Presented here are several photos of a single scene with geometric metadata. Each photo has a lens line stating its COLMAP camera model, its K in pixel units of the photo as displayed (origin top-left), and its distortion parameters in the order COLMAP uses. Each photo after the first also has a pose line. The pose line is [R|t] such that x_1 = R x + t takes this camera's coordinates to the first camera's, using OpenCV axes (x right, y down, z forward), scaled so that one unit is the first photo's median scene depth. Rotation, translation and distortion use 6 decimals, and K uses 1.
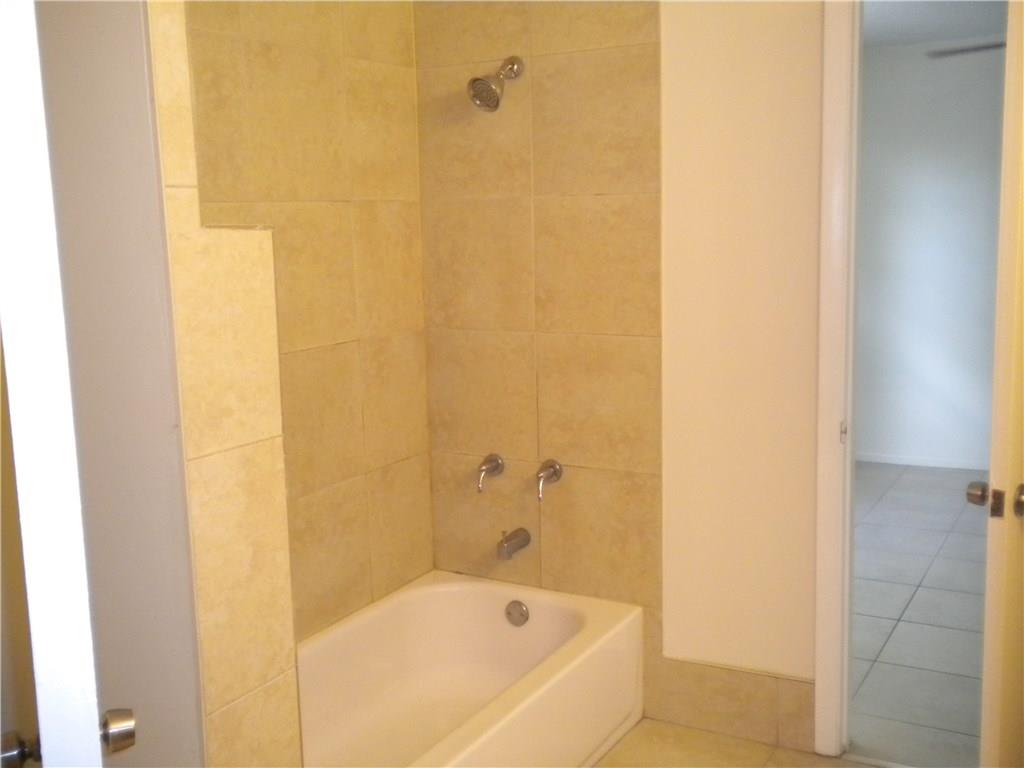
lens RADIAL K [[1077.9, 0, 512.2], [0, 1077.9, 383.7], [0, 0, 1]] dist [0.075776, 0.000000]
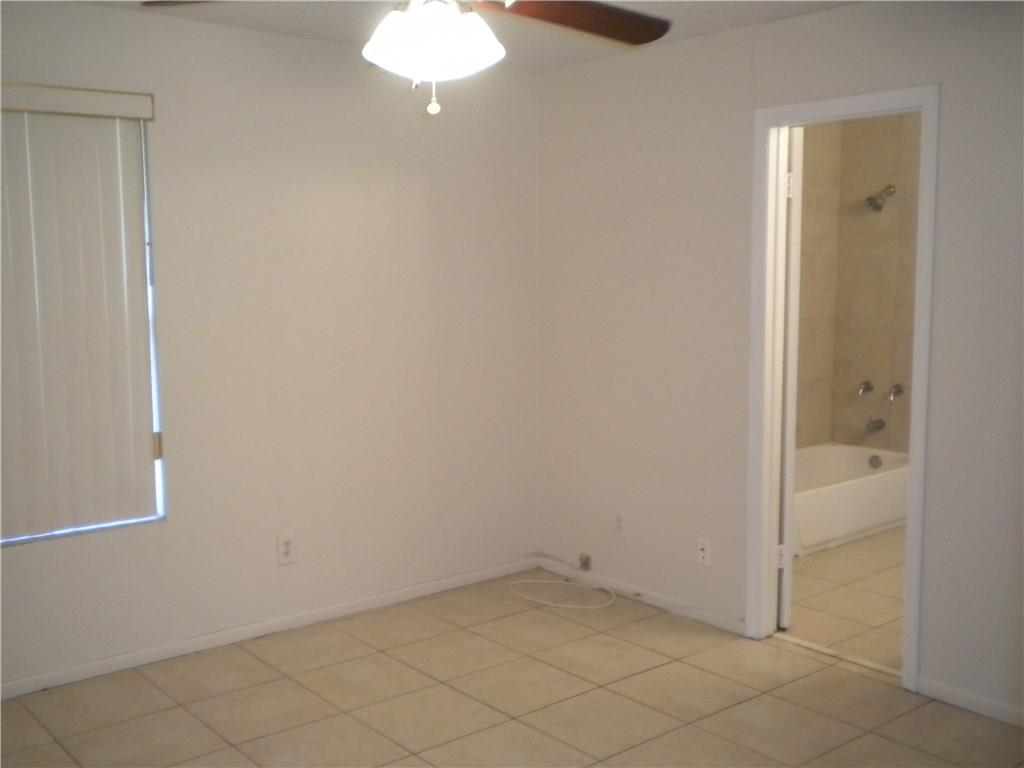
lens RADIAL K [[1077.9, 0, 512.8], [0, 1077.9, 384.8], [0, 0, 1]] dist [0.075776, 0.000000]
pose [[0.936338, 0.058061, -0.346265, 0.064447], [-0.067646, 0.997587, -0.015648, 0.148764], [0.344521, 0.038075, 0.938006, -1.107486]]
